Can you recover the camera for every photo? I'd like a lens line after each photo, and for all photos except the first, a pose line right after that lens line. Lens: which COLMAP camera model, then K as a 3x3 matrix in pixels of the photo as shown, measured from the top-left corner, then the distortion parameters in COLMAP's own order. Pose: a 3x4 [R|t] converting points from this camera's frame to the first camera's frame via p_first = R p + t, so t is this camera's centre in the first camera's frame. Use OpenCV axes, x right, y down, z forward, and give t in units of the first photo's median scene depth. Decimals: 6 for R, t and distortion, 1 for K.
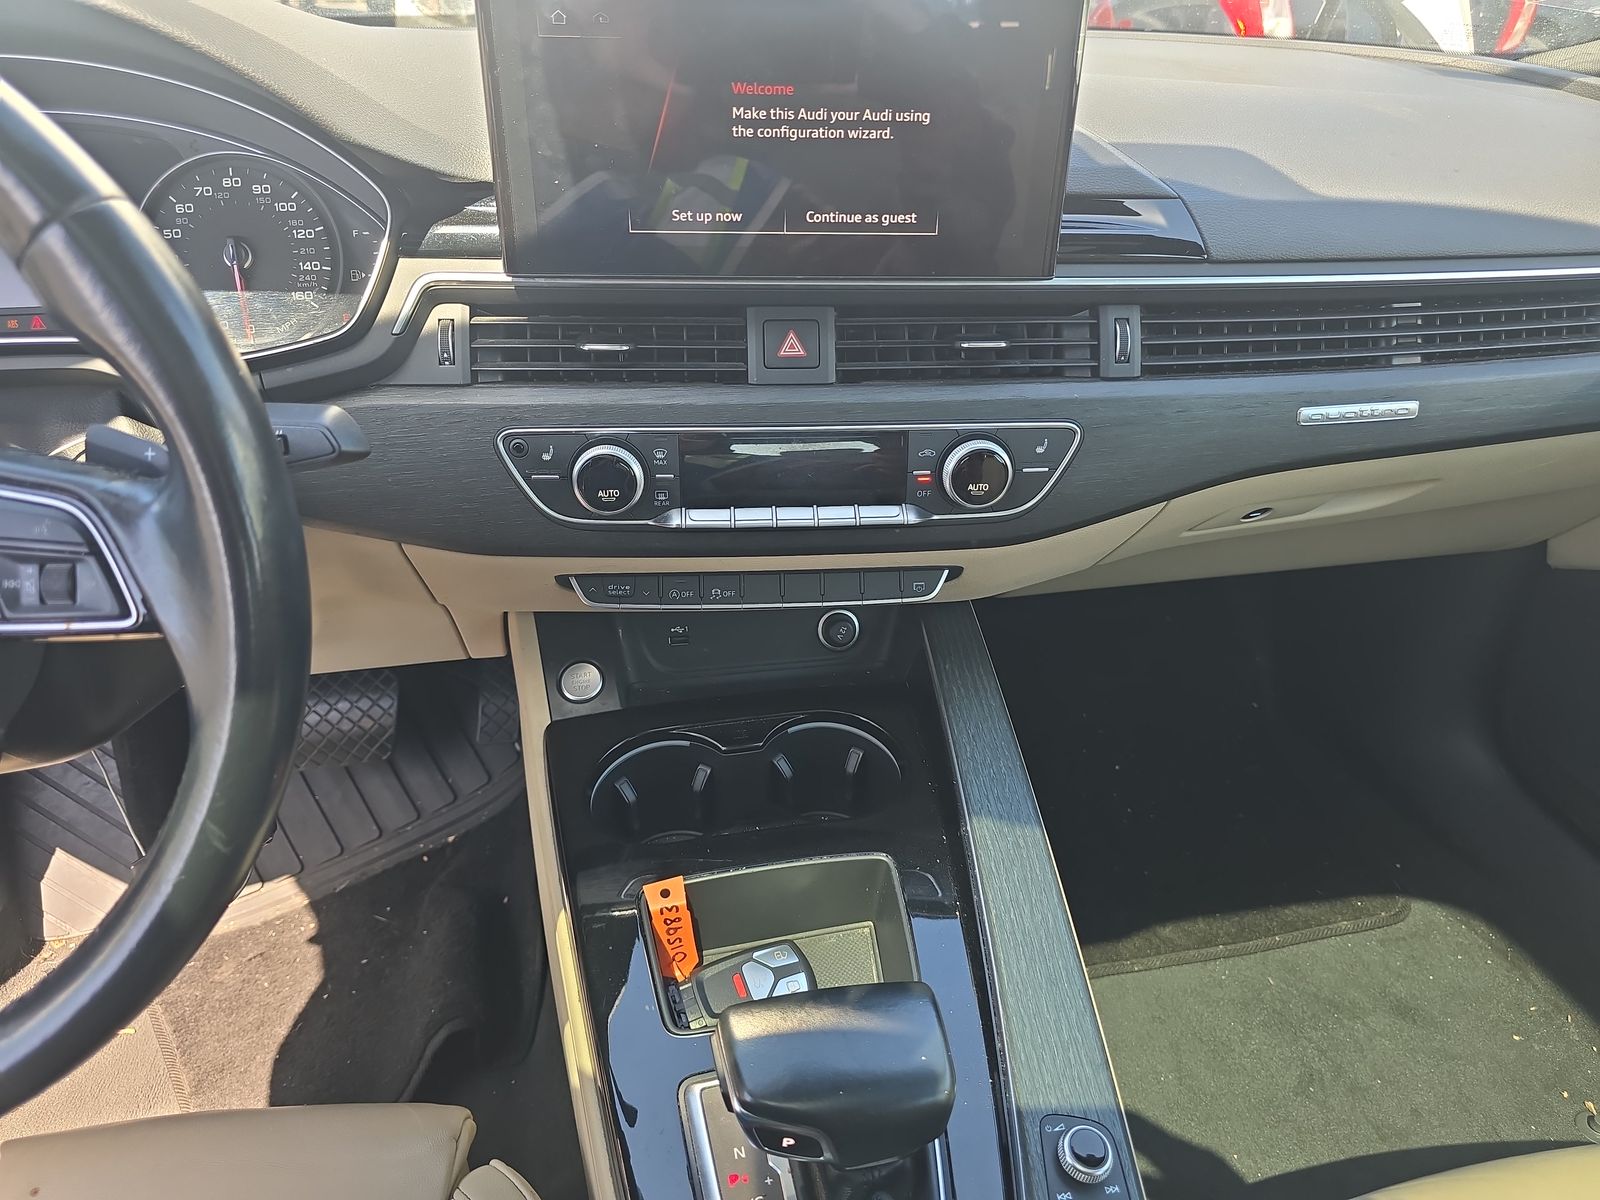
lens RADIAL K [[1056.0, 0, 800.0], [0, 1056.0, 600.0], [0, 0, 1]] dist [0.042263, -0.036255]
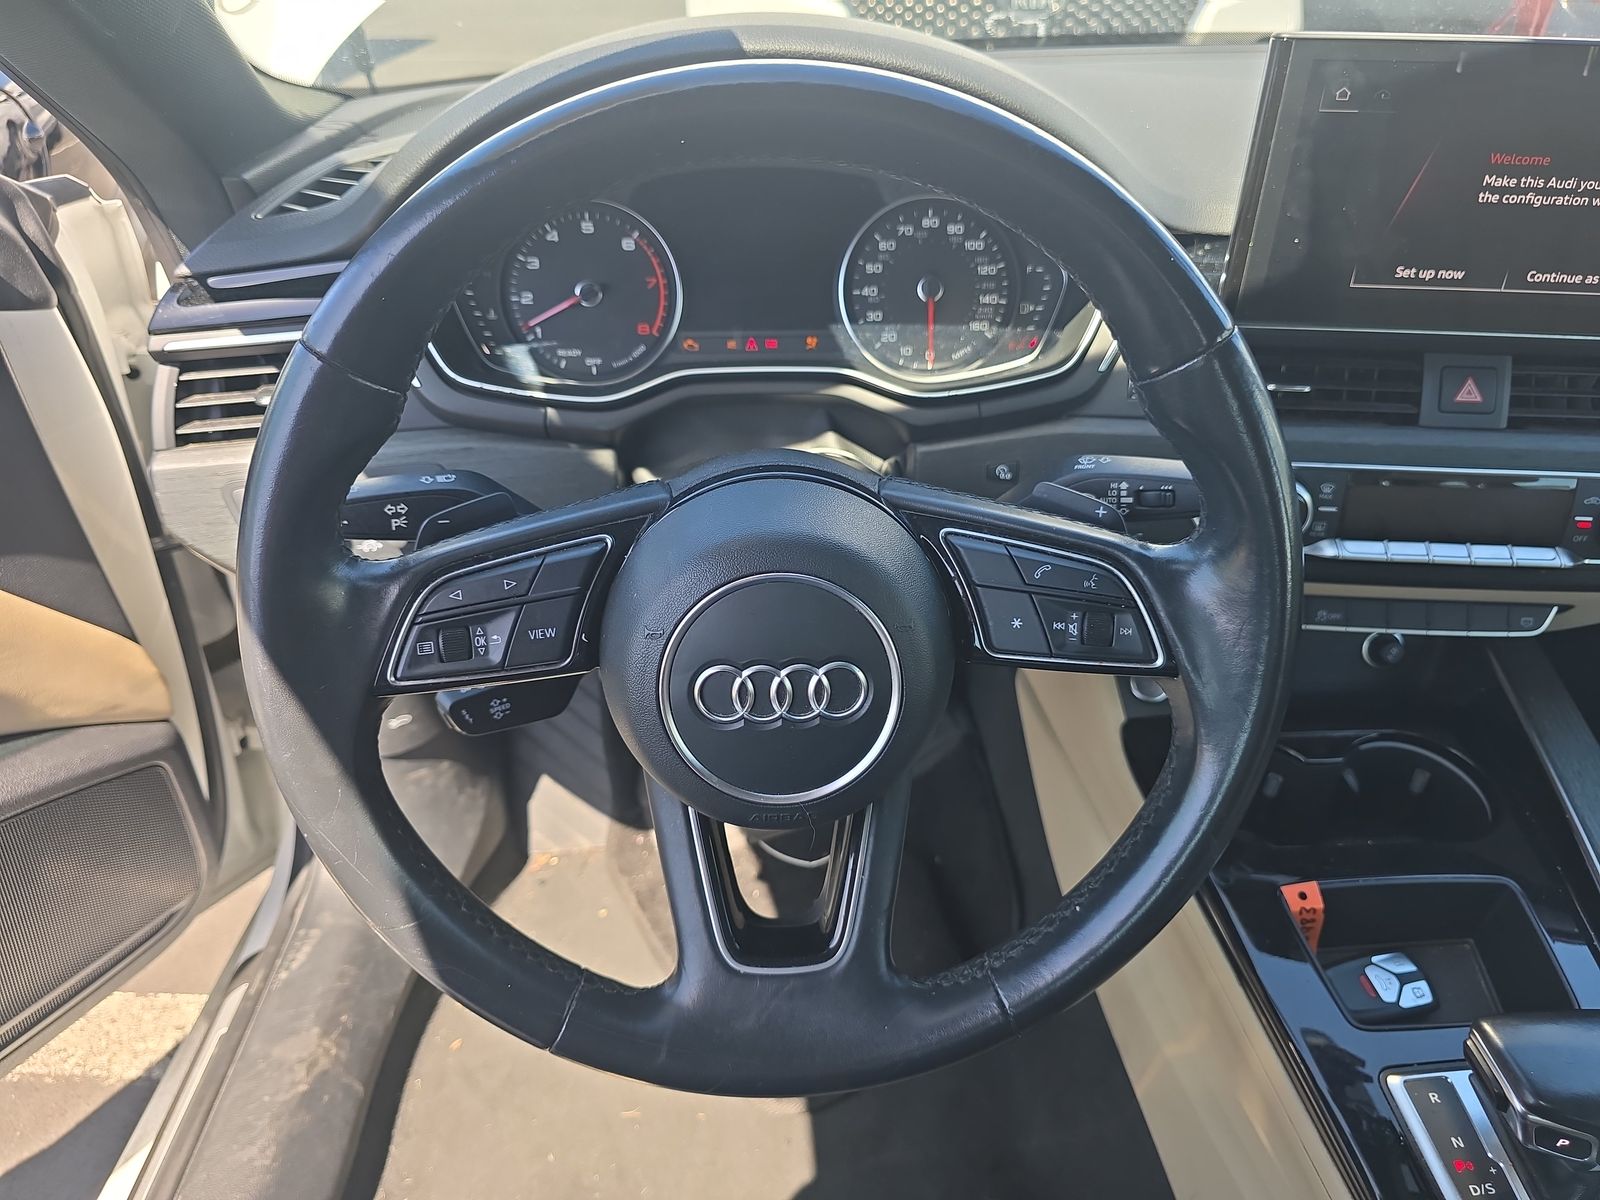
lens RADIAL K [[1082.5, 0, 792.0], [0, 1082.5, 589.2], [0, 0, 1]] dist [0.049166, -0.046833]
pose [[0.991073, 0.066007, -0.115834, -0.528867], [-0.061337, 0.997172, 0.043426, -0.051686], [0.118373, -0.035933, 0.992319, -0.158849]]
